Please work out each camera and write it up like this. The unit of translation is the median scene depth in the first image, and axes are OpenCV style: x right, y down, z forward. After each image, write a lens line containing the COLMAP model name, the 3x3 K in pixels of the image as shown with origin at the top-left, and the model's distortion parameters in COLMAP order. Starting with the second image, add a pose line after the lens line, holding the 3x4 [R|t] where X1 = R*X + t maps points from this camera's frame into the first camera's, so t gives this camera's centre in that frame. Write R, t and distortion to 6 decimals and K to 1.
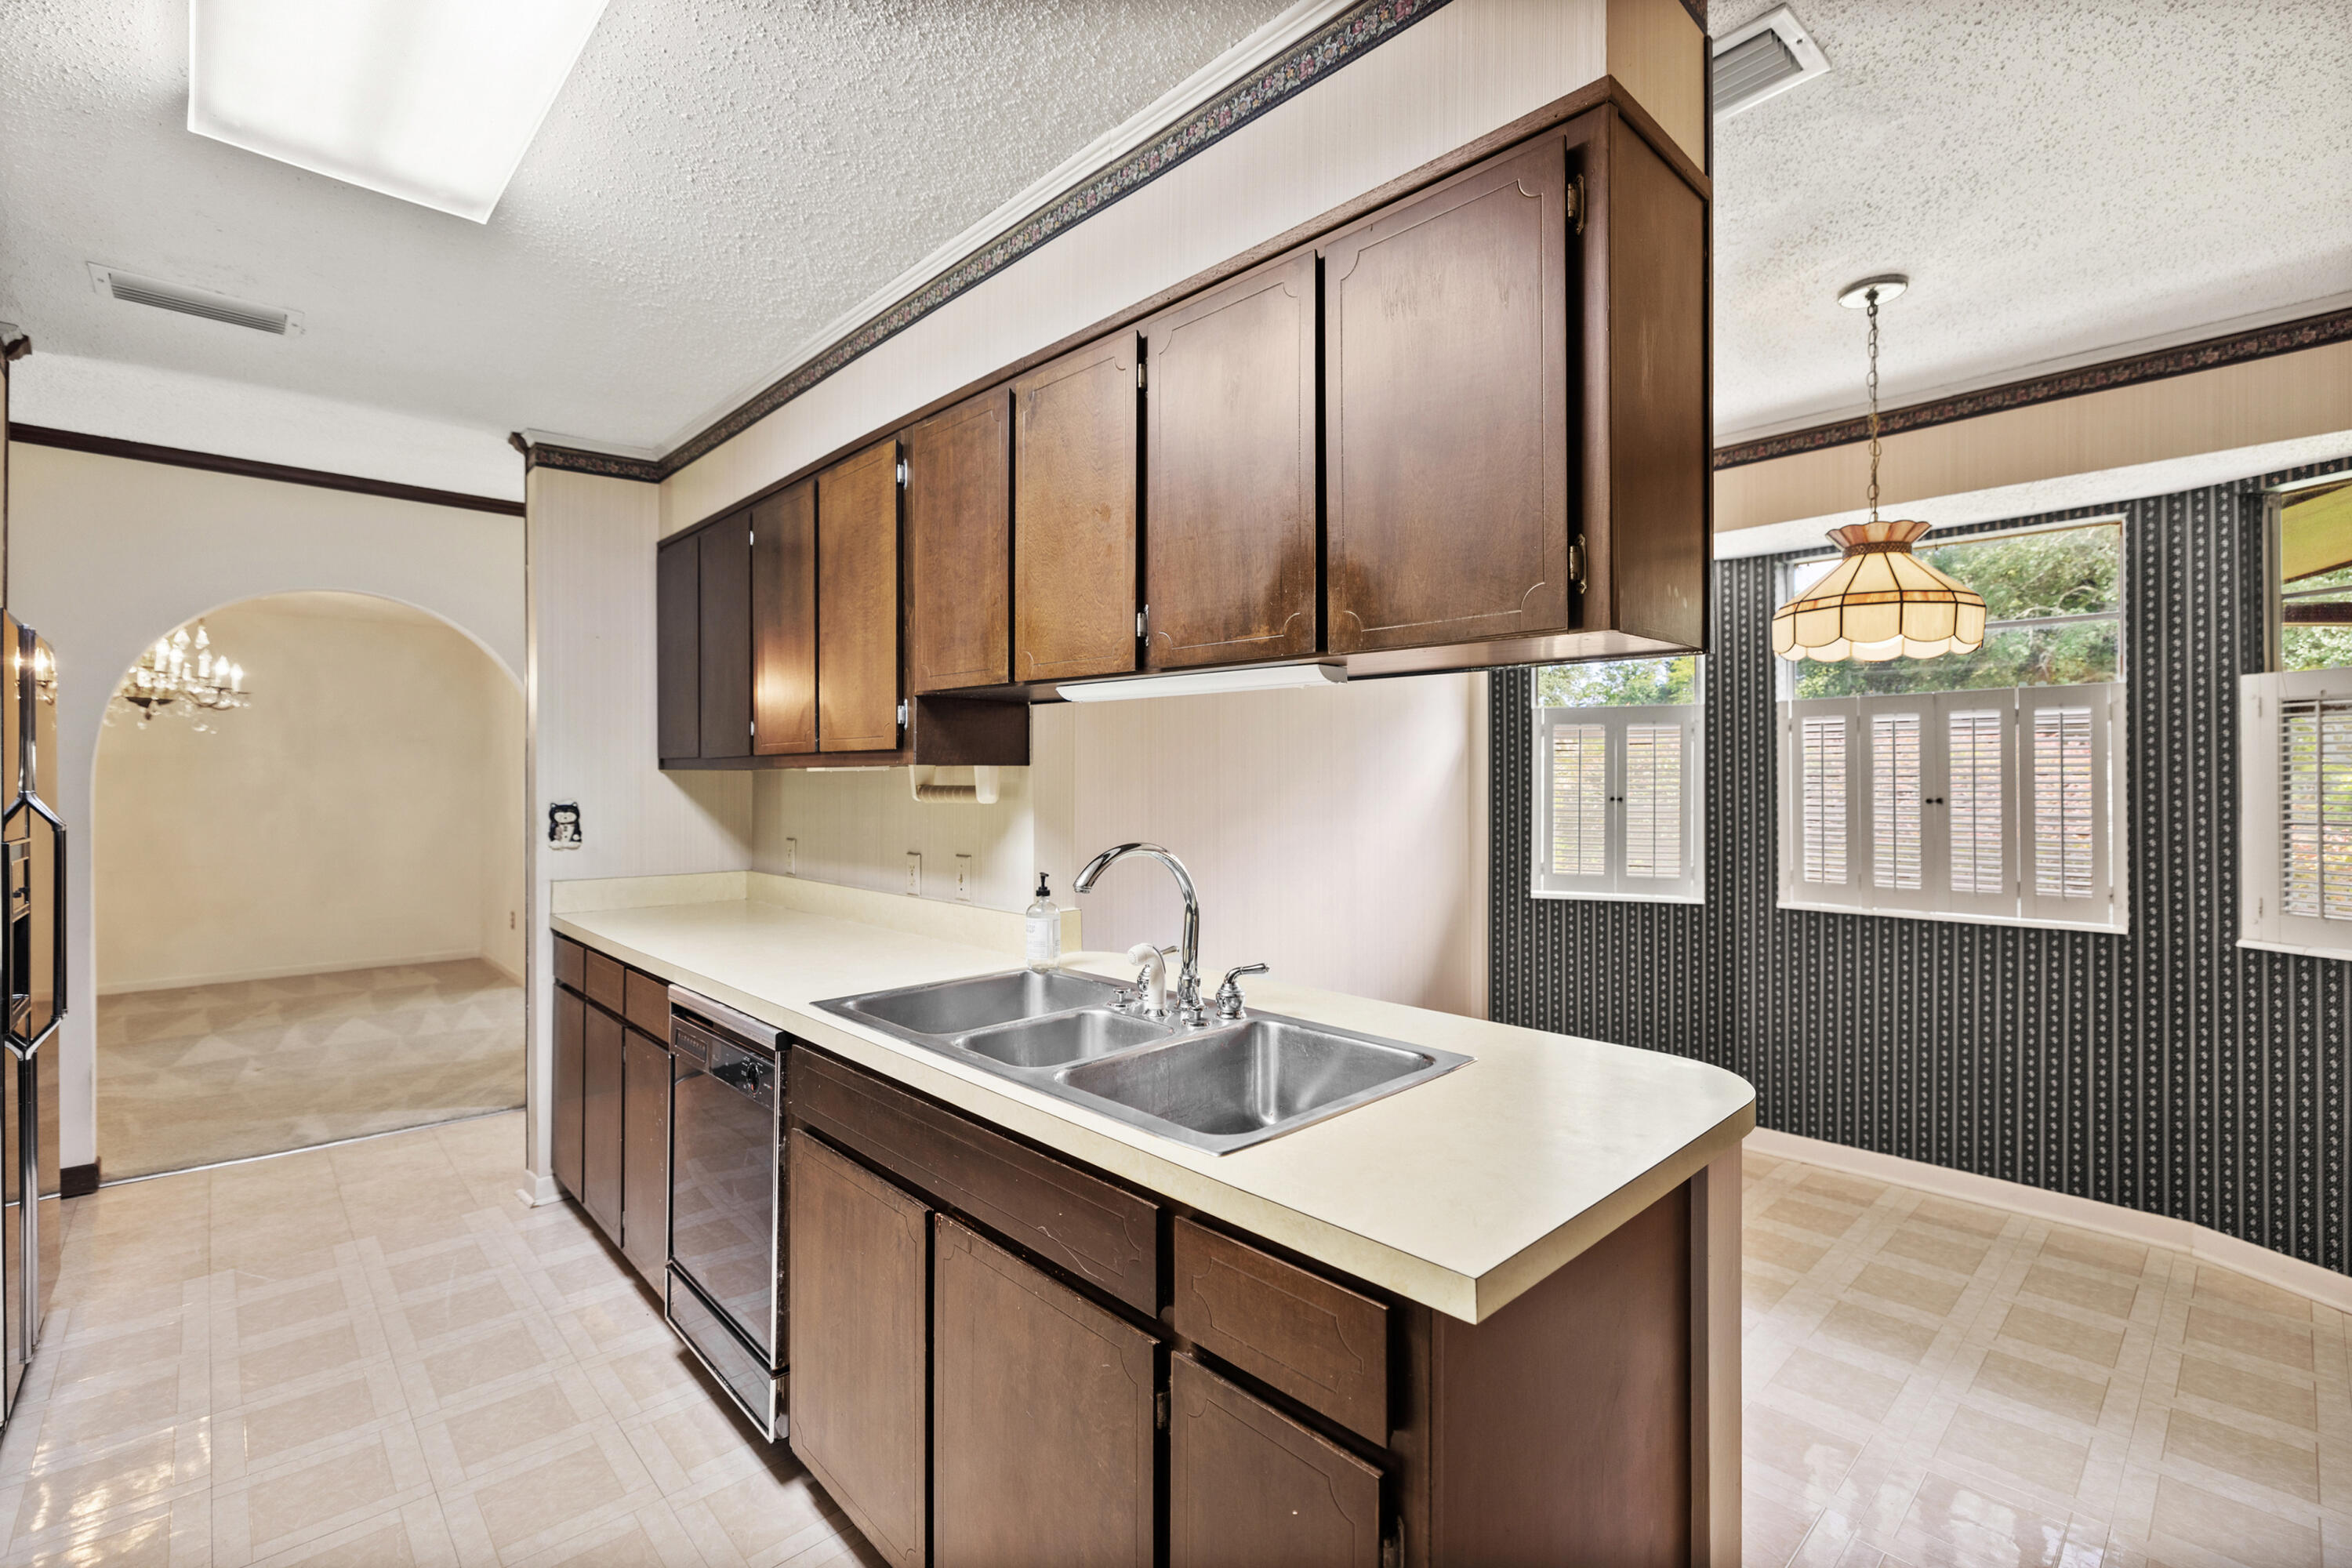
lens RADIAL K [[1031.7, 0, 1175.9], [0, 1031.7, 768.3], [0, 0, 1]] dist [0.002863, -0.001068]
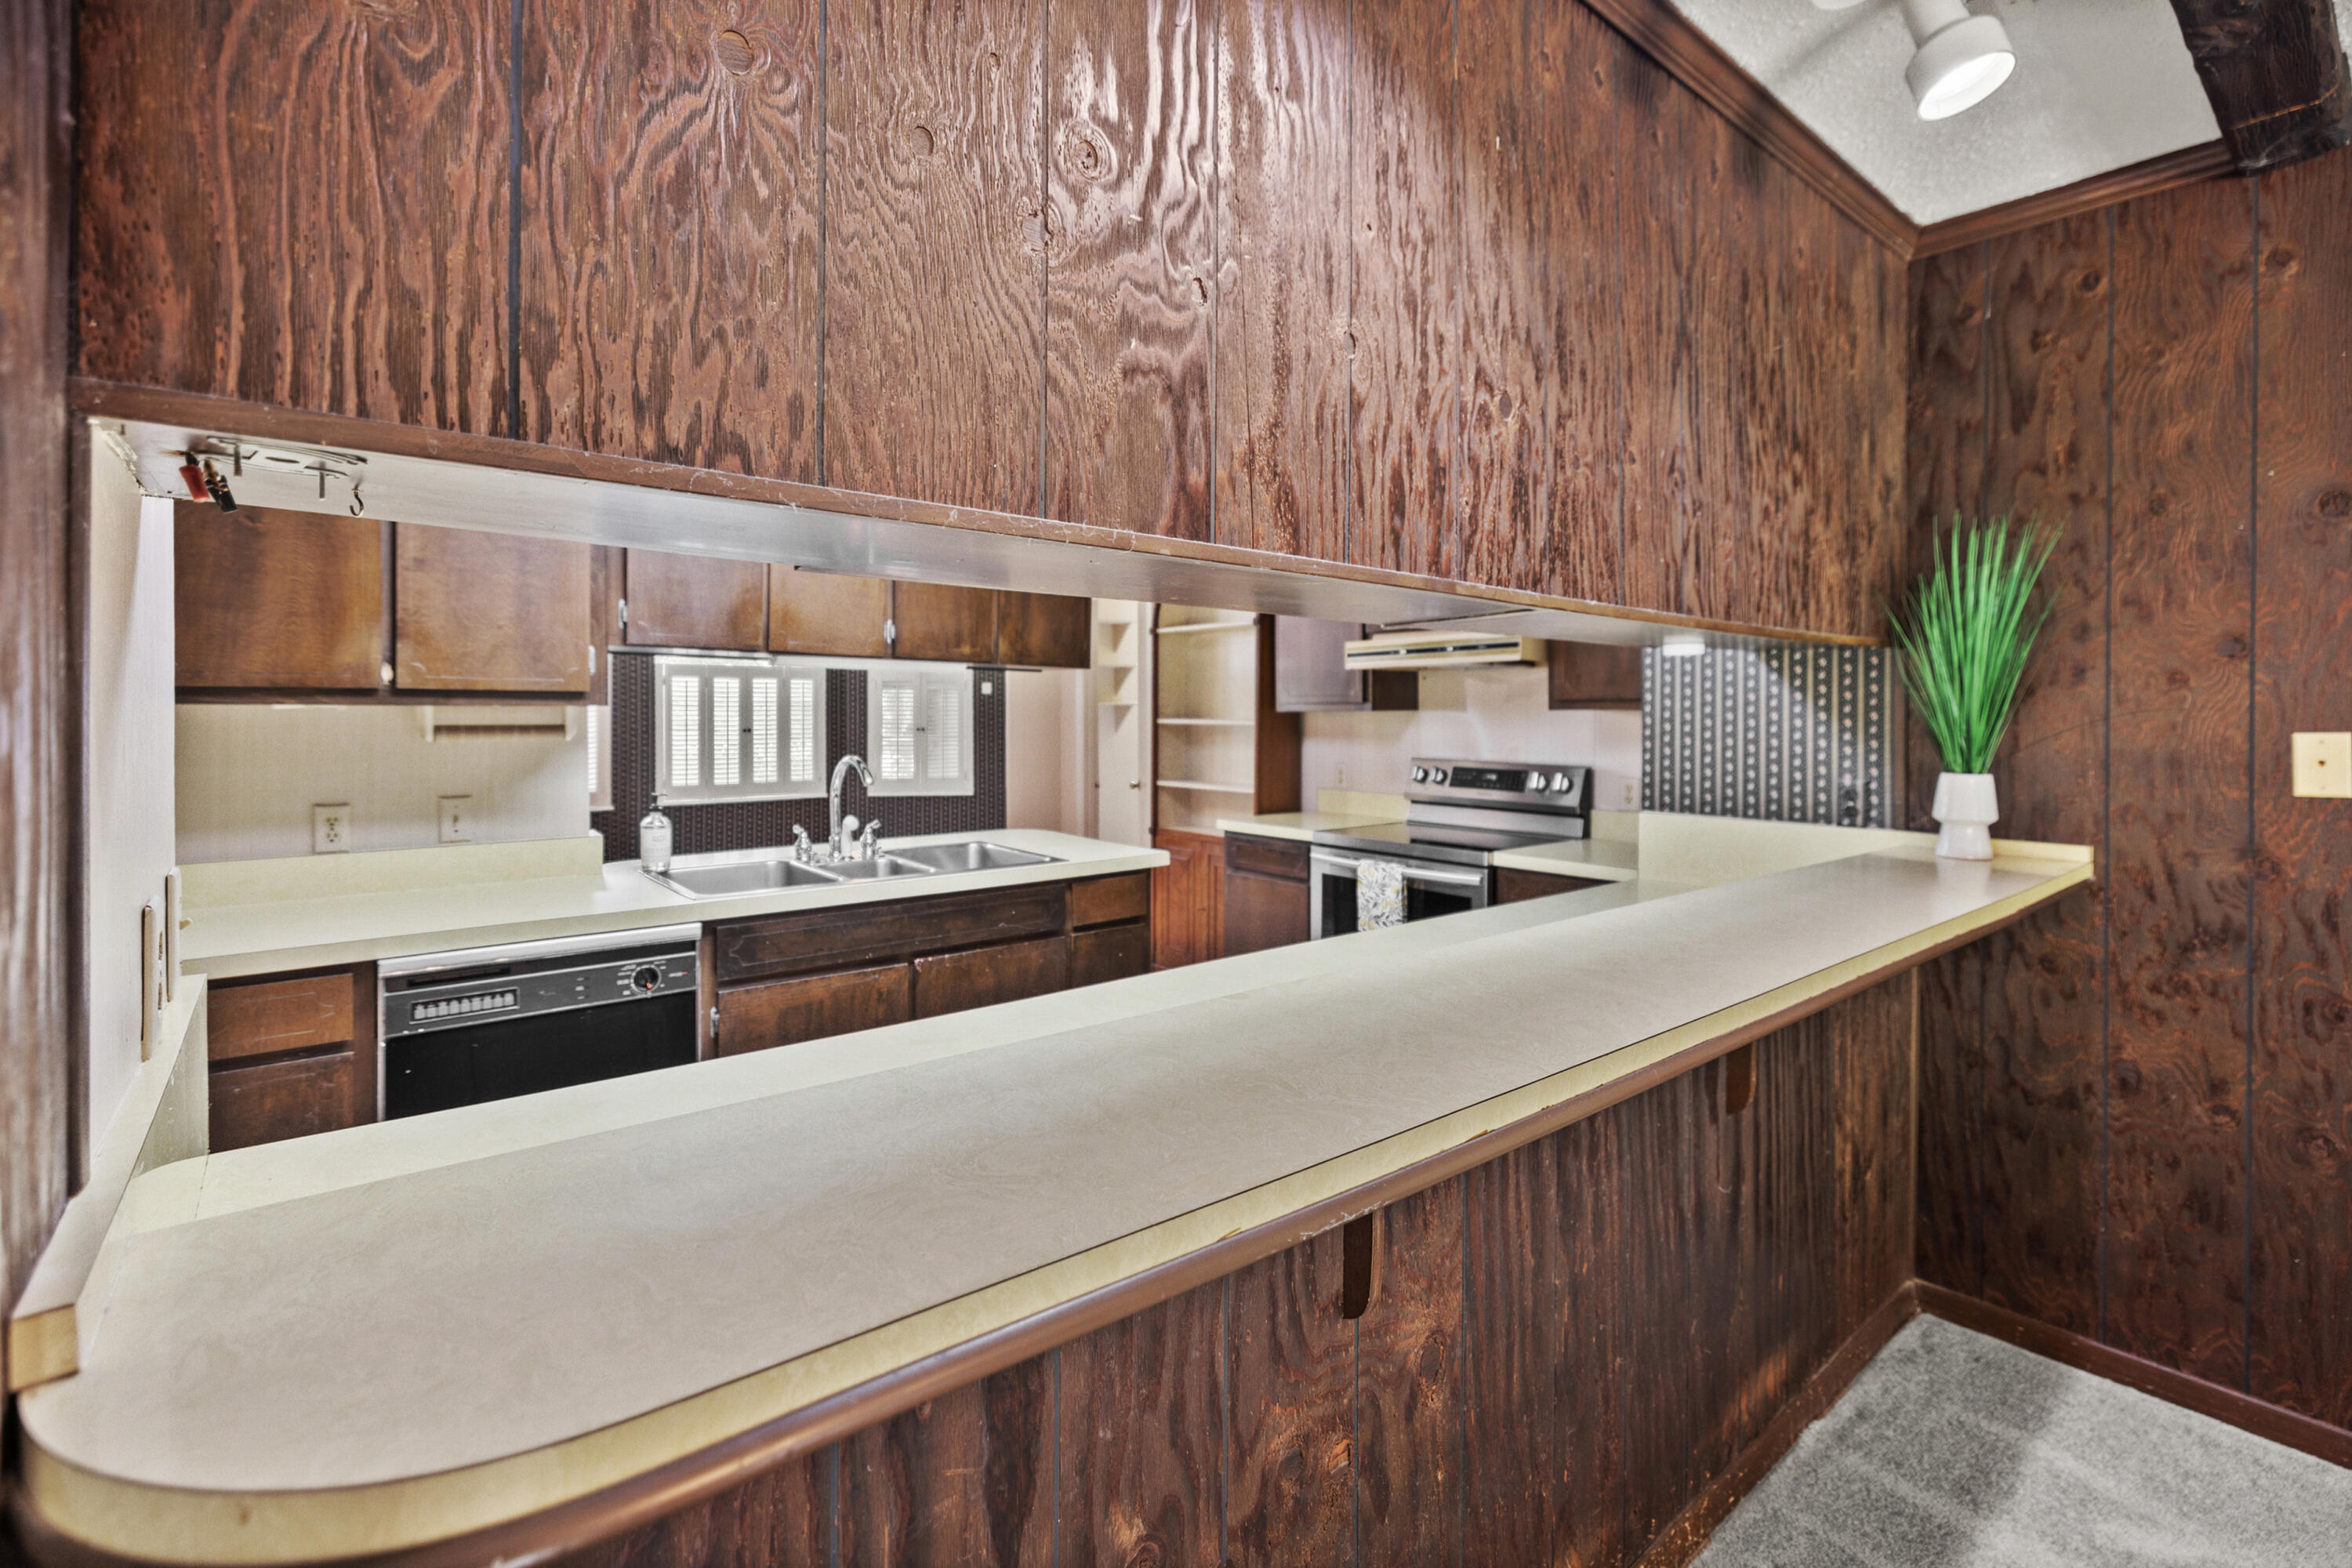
lens RADIAL K [[1031.7, 0, 1164.3], [0, 1031.7, 719.3], [0, 0, 1]] dist [0.002863, -0.001068]
pose [[0.074100, -0.001556, 0.997250, -0.888037], [-0.011685, 0.999929, 0.002428, 0.001036], [-0.997182, -0.011833, 0.074077, 0.198147]]
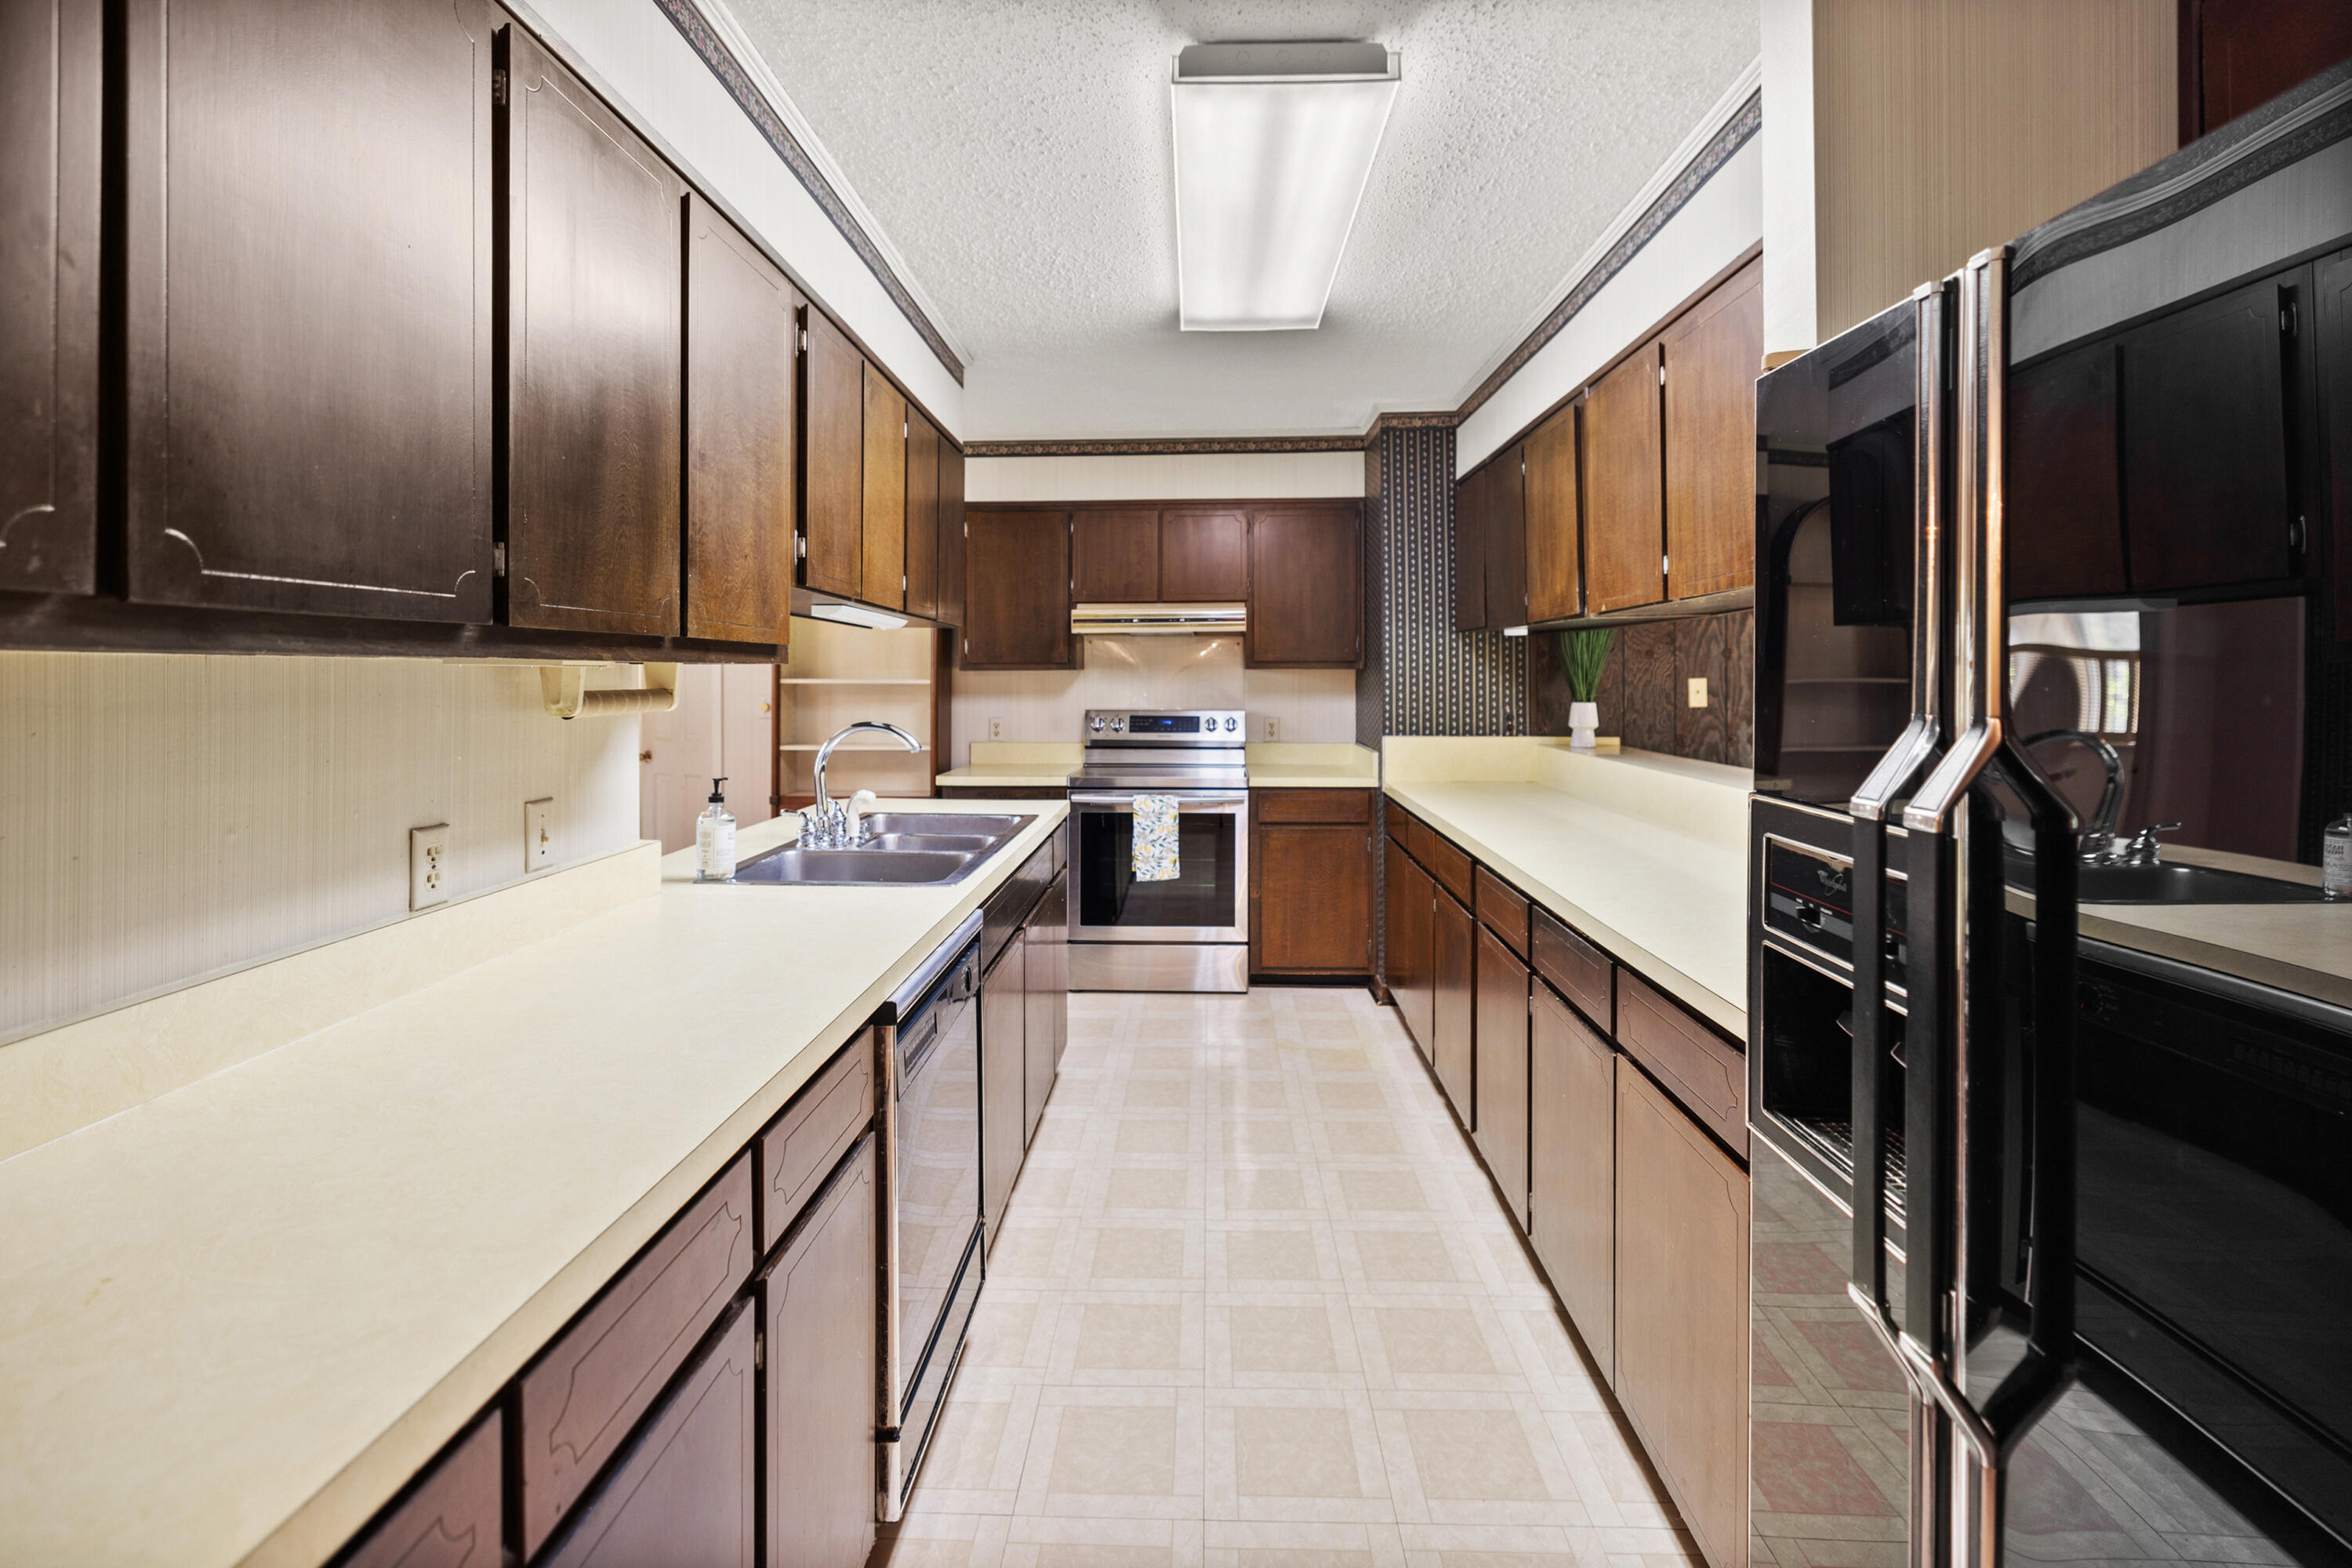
lens RADIAL K [[1031.7, 0, 1158.3], [0, 1031.7, 676.4], [0, 0, 1]] dist [0.002863, -0.001068]
pose [[-0.700562, 0.002603, 0.713587, -0.734536], [-0.002765, 0.999976, -0.006362, 0.008455], [-0.713586, -0.006430, -0.700538, 0.930827]]
